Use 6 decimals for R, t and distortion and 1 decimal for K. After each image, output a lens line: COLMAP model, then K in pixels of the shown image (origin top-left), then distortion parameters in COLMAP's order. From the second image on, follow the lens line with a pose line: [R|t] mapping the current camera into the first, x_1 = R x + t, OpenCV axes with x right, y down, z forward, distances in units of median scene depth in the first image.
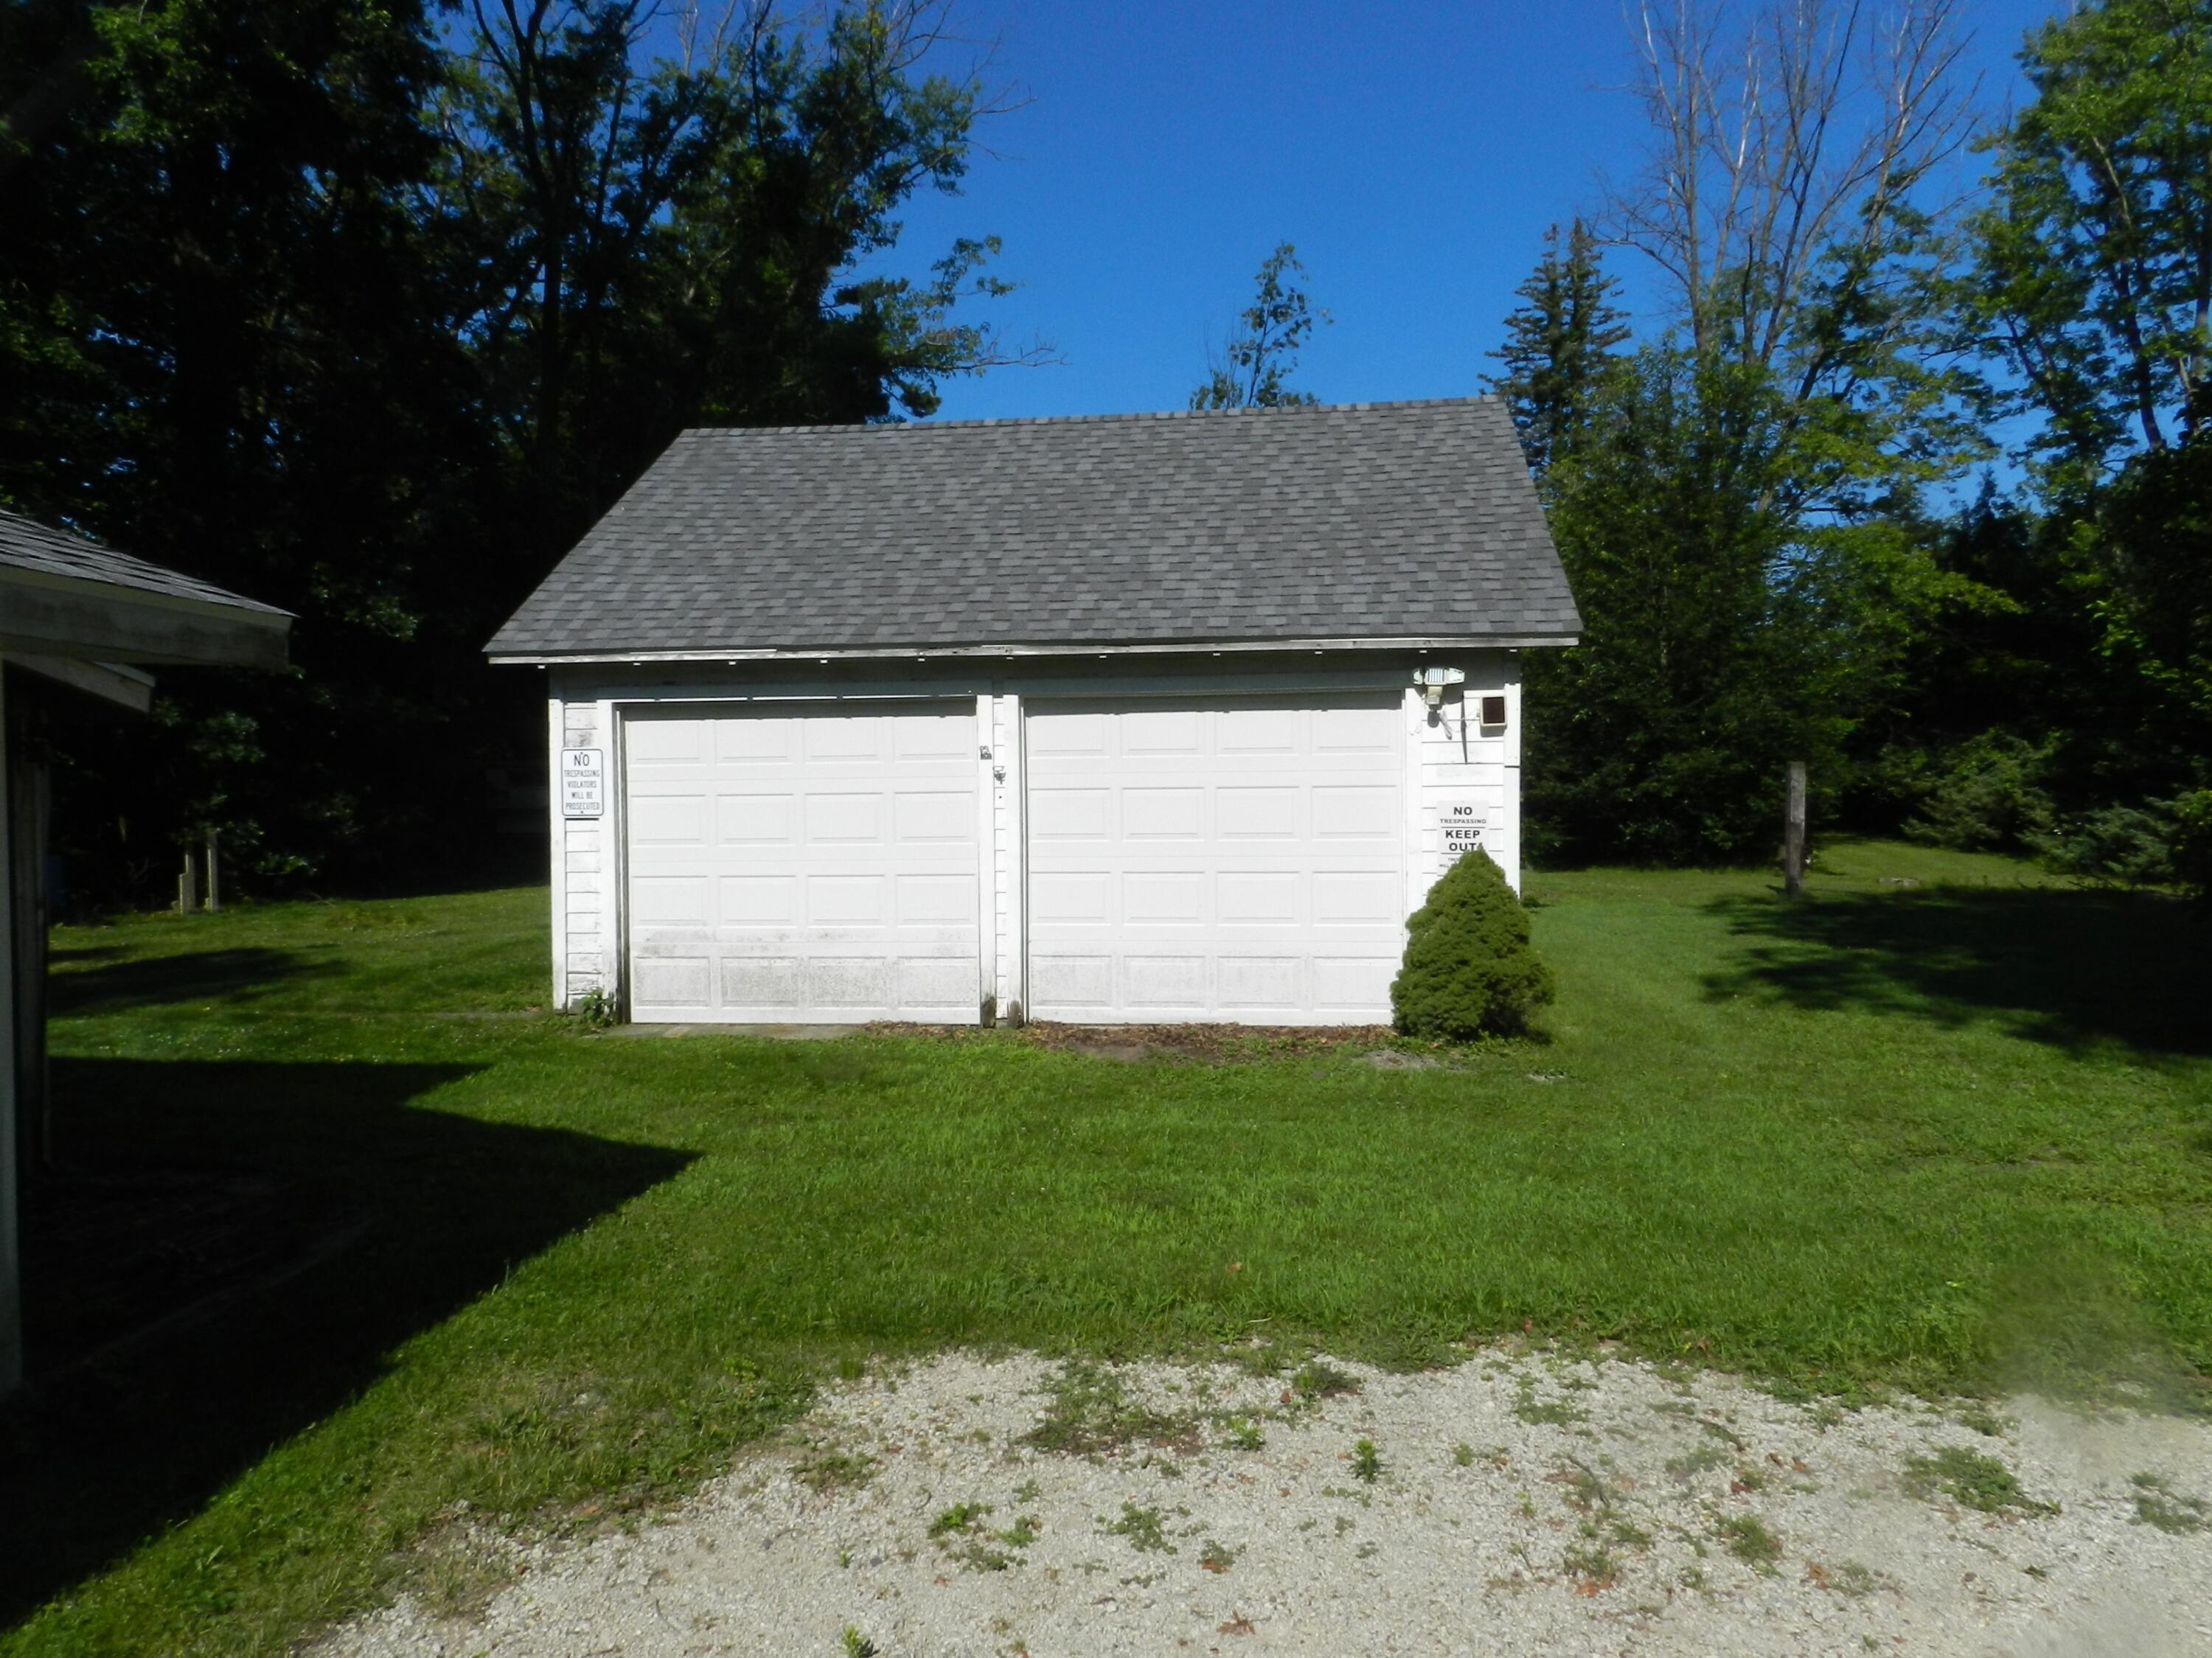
lens RADIAL K [[1553.0, 0, 1115.9], [0, 1553.0, 830.0], [0, 0, 1]] dist [0.020395, -0.005652]
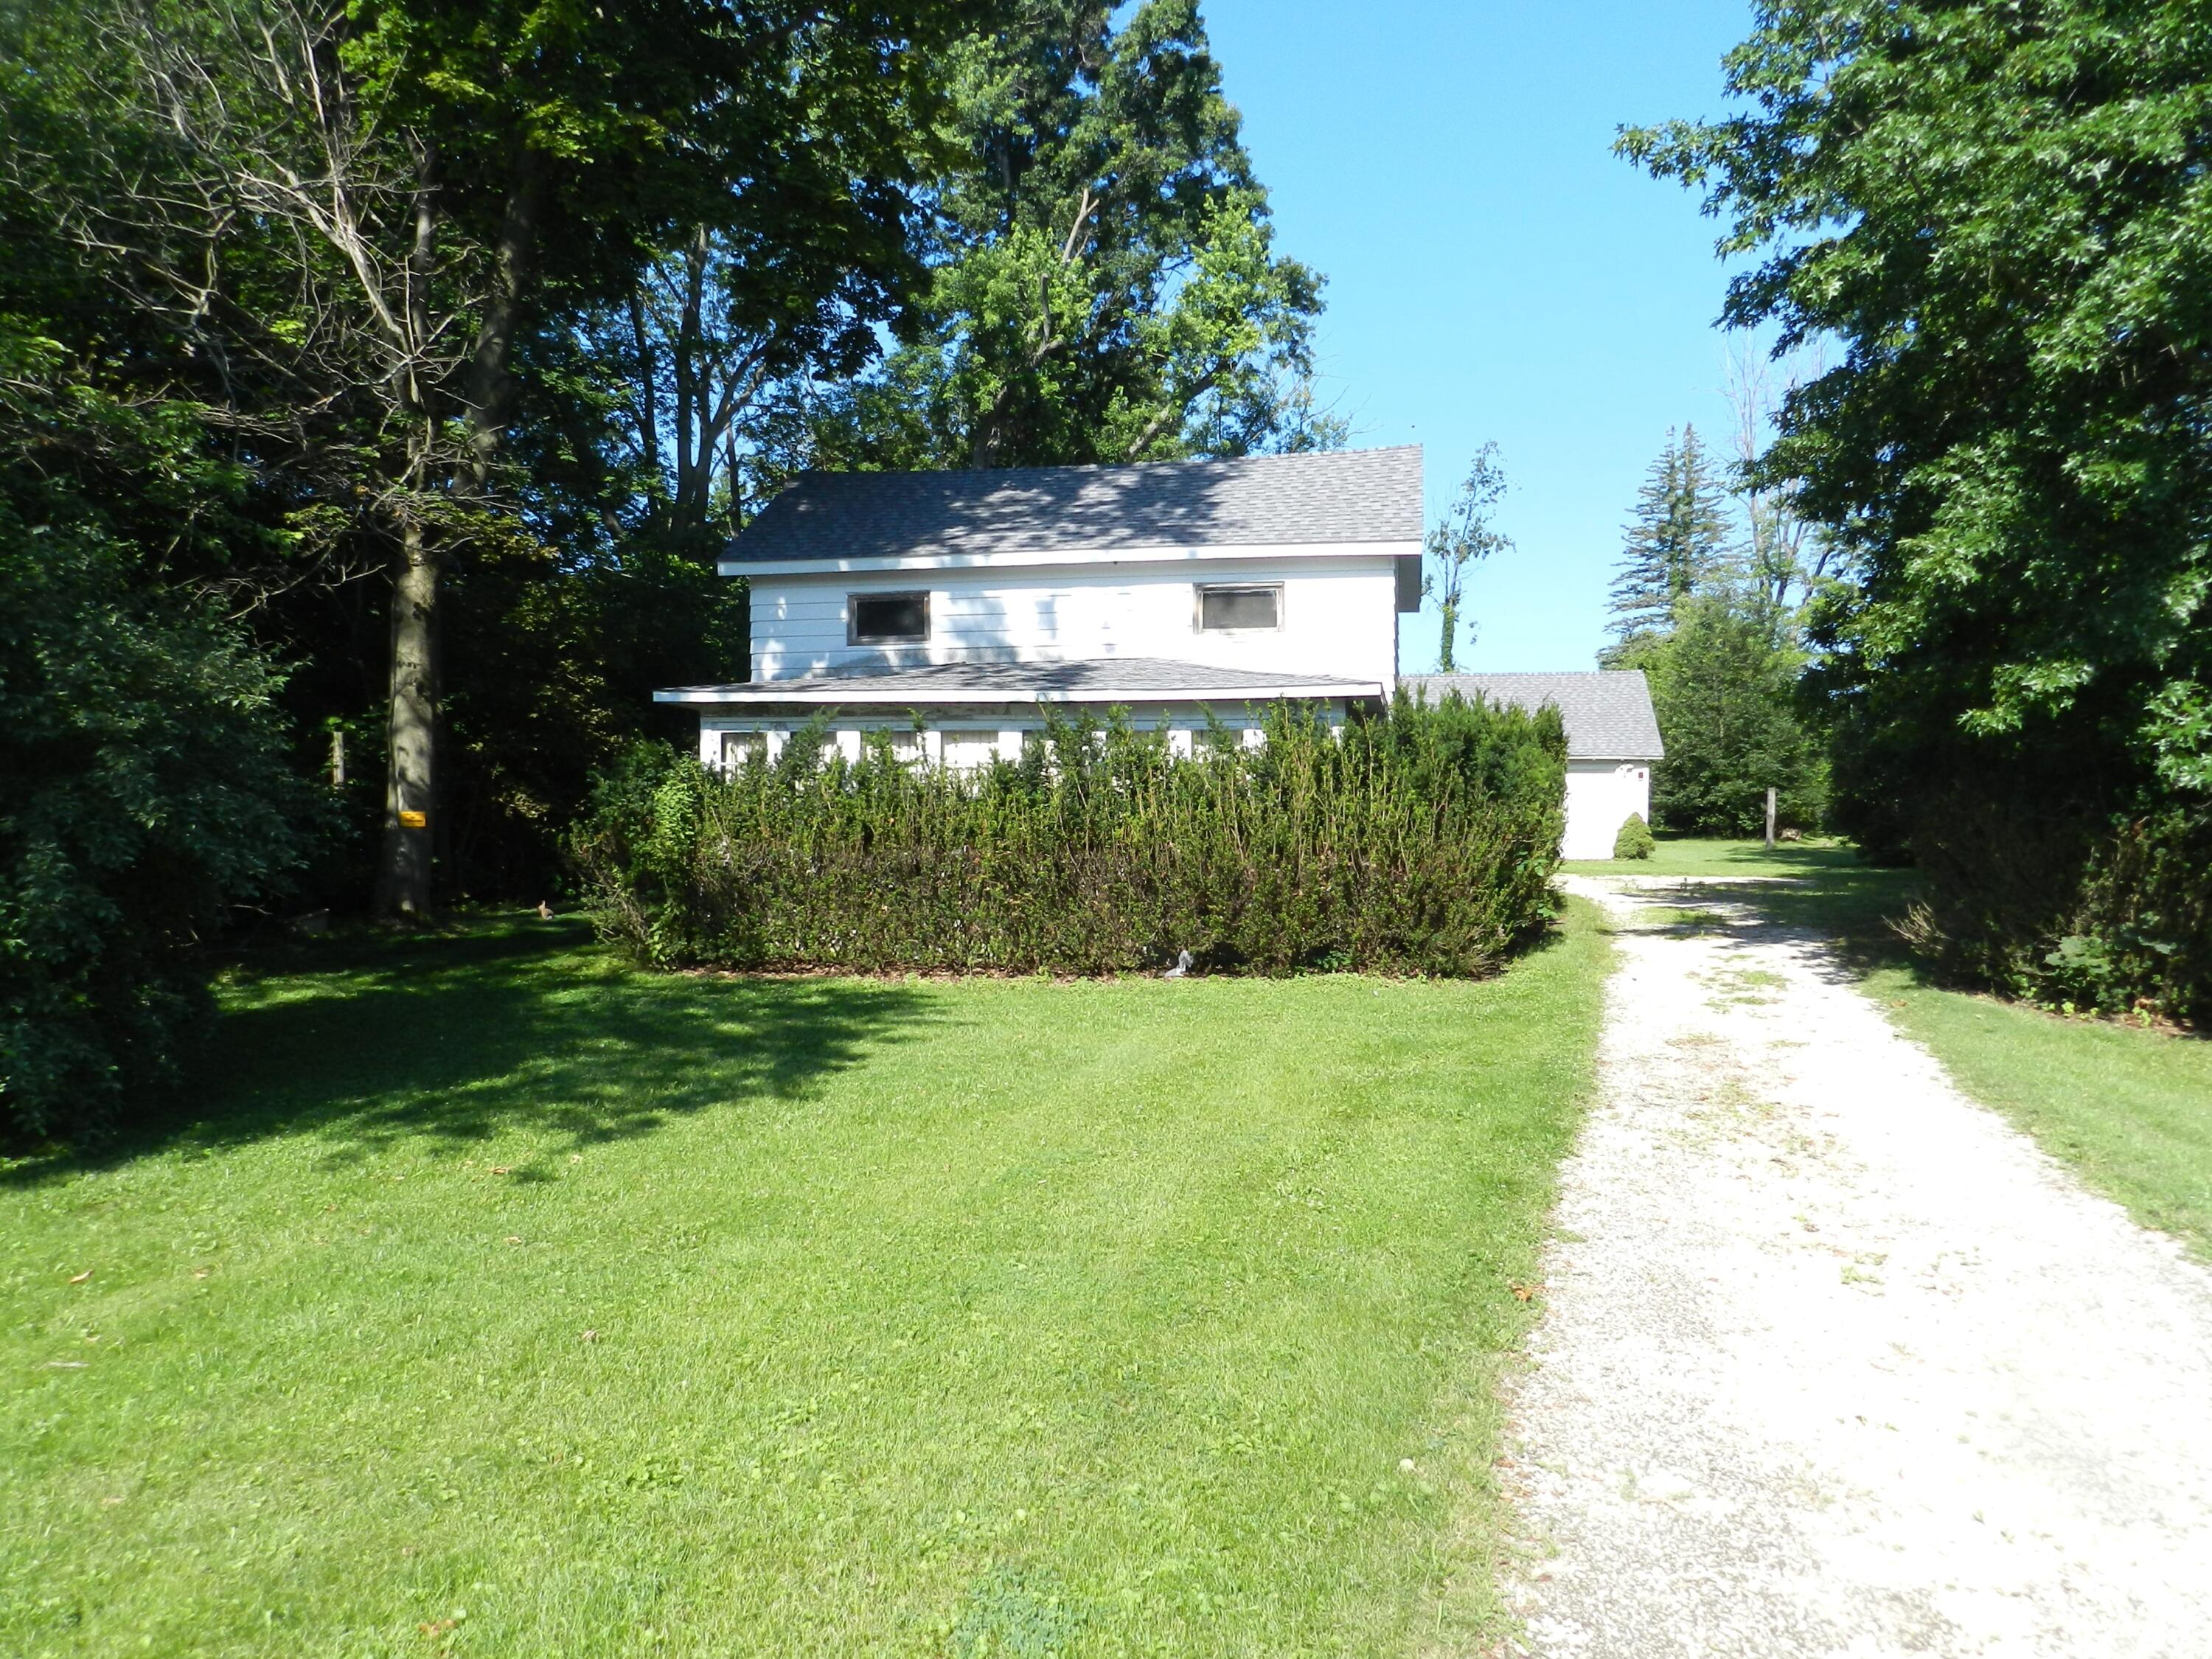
lens RADIAL K [[1553.1, 0, 1131.9], [0, 1553.1, 836.9], [0, 0, 1]] dist [0.020395, -0.005652]
pose [[0.997991, 0.018588, -0.060567, -0.222871], [-0.018670, 0.999825, -0.000784, 0.029306], [0.060542, 0.001913, 0.998164, -0.836607]]
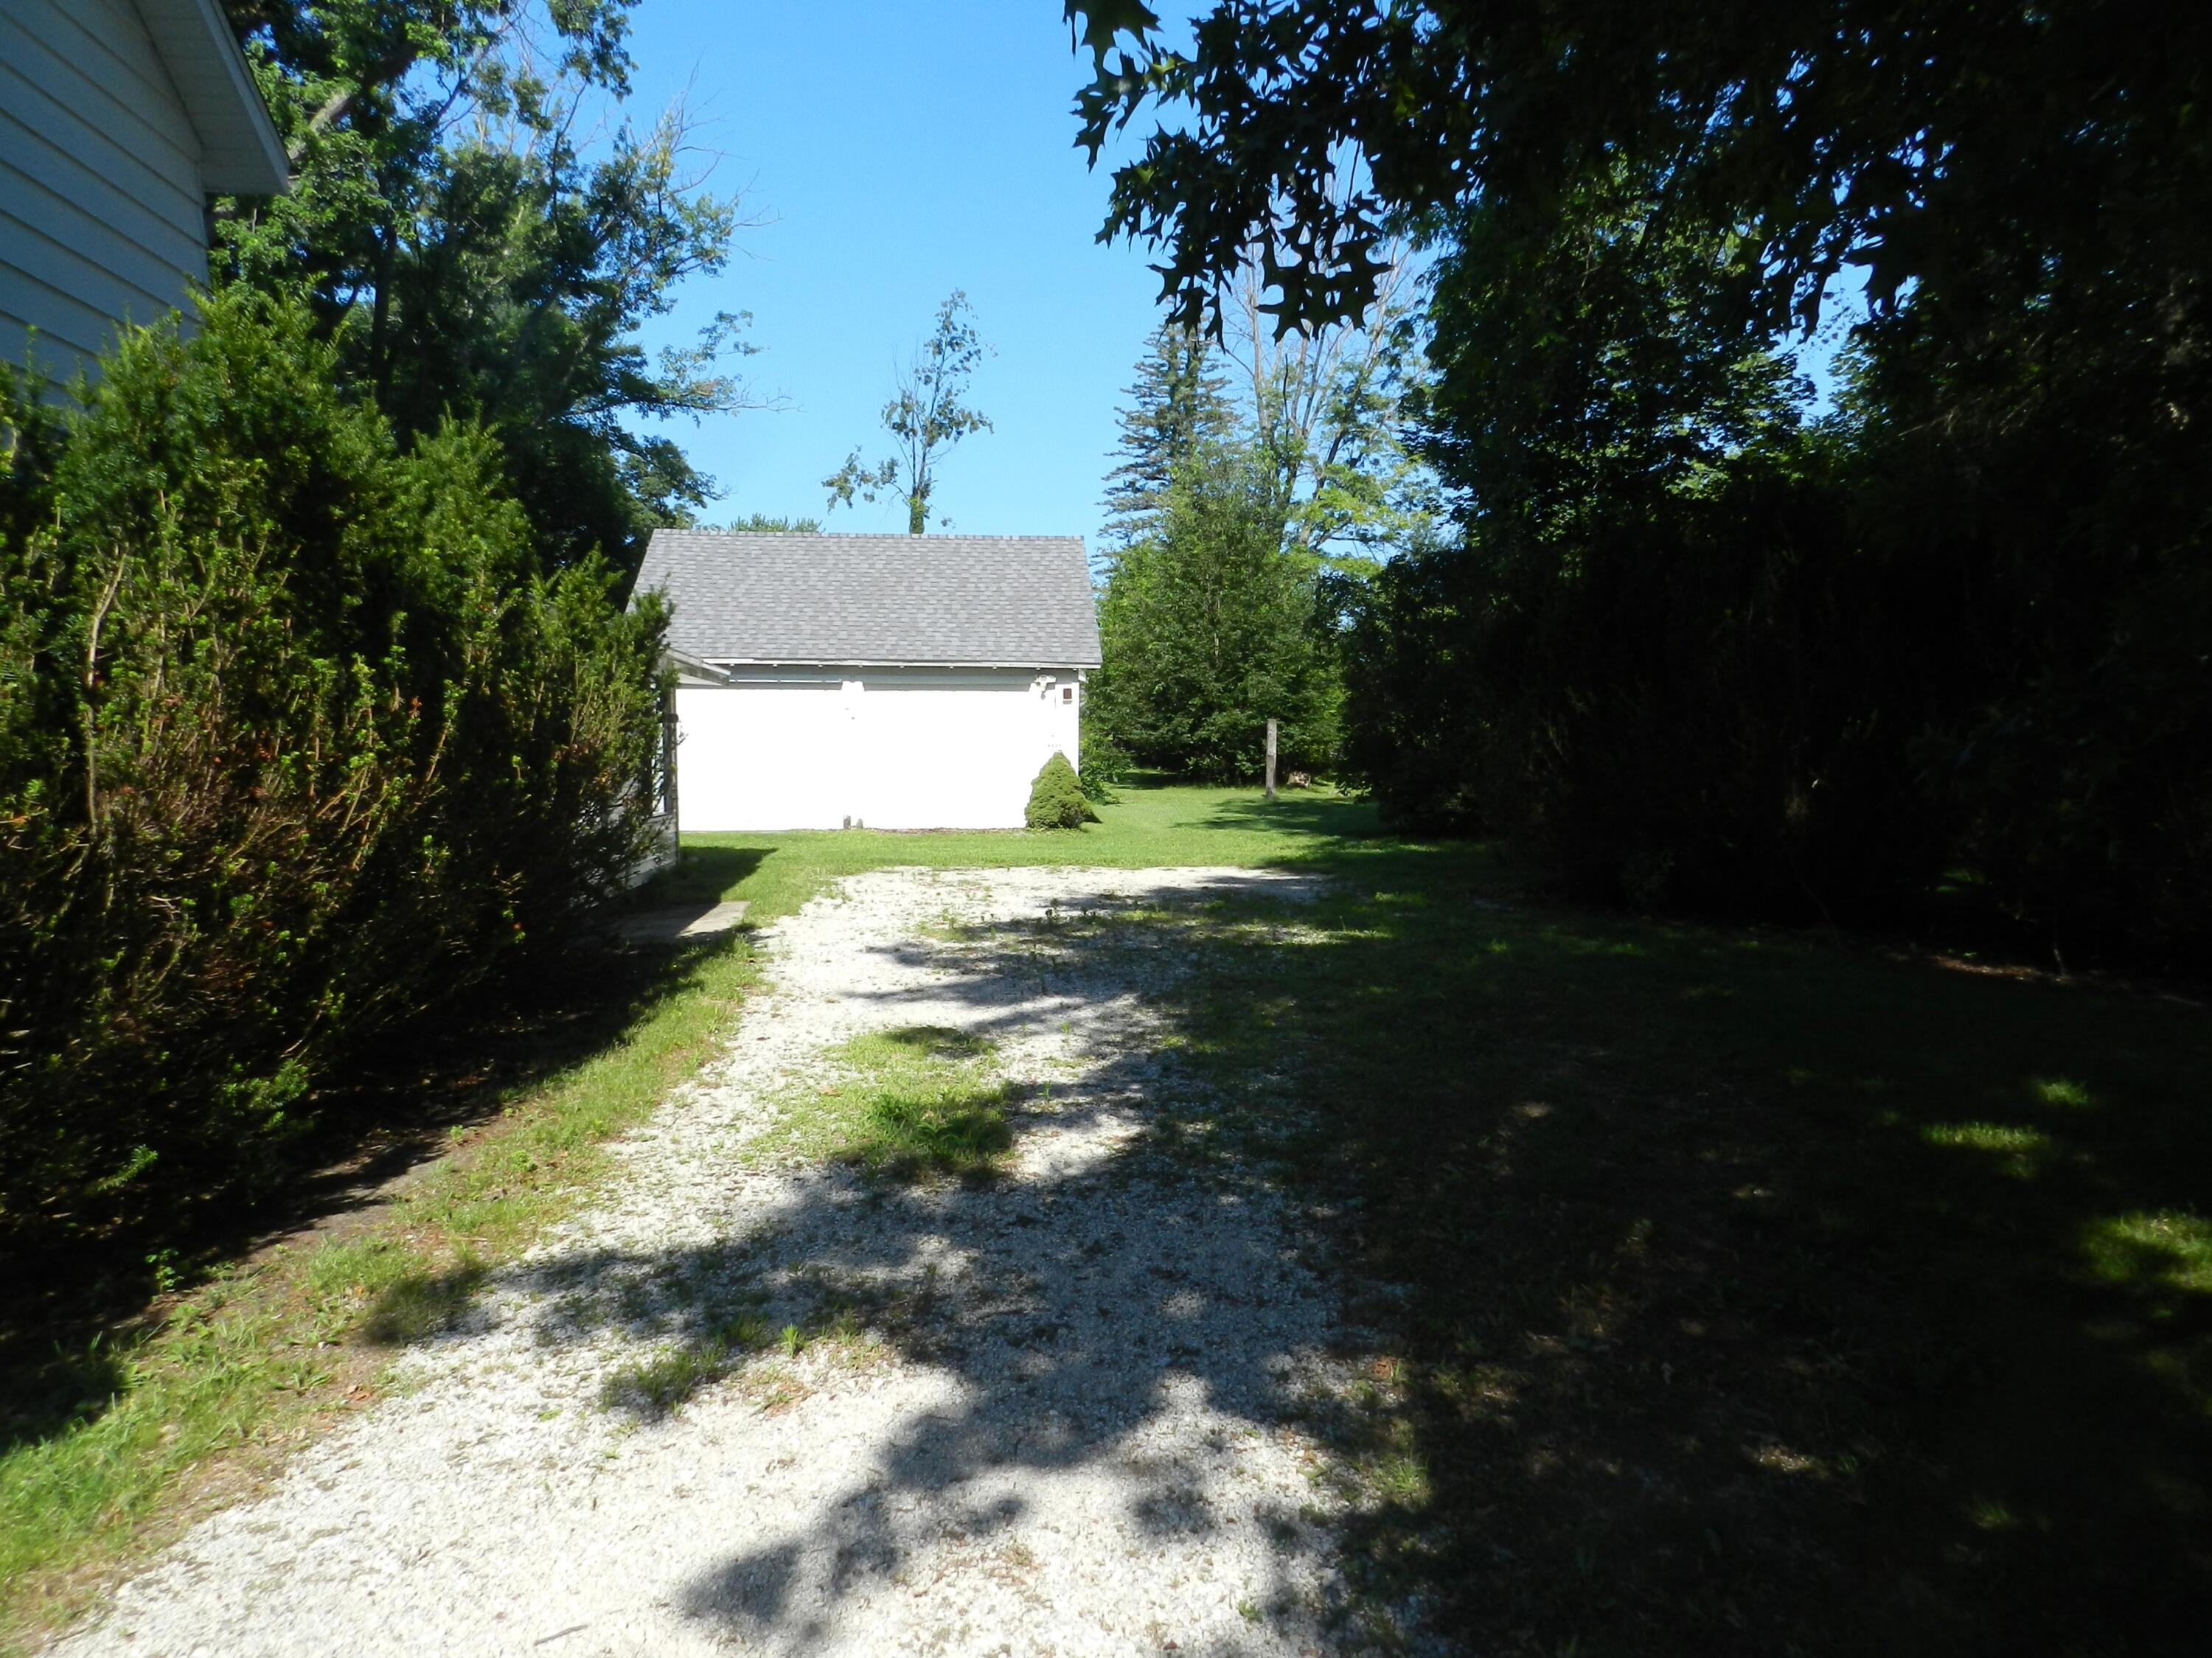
lens RADIAL K [[1553.0, 0, 1132.6], [0, 1553.0, 869.1], [0, 0, 1]] dist [0.020395, -0.005652]
pose [[0.974520, -0.003017, 0.224282, -0.056579], [-0.009681, 0.998412, 0.055493, 0.016843], [-0.224093, -0.056250, 0.972943, -0.392898]]
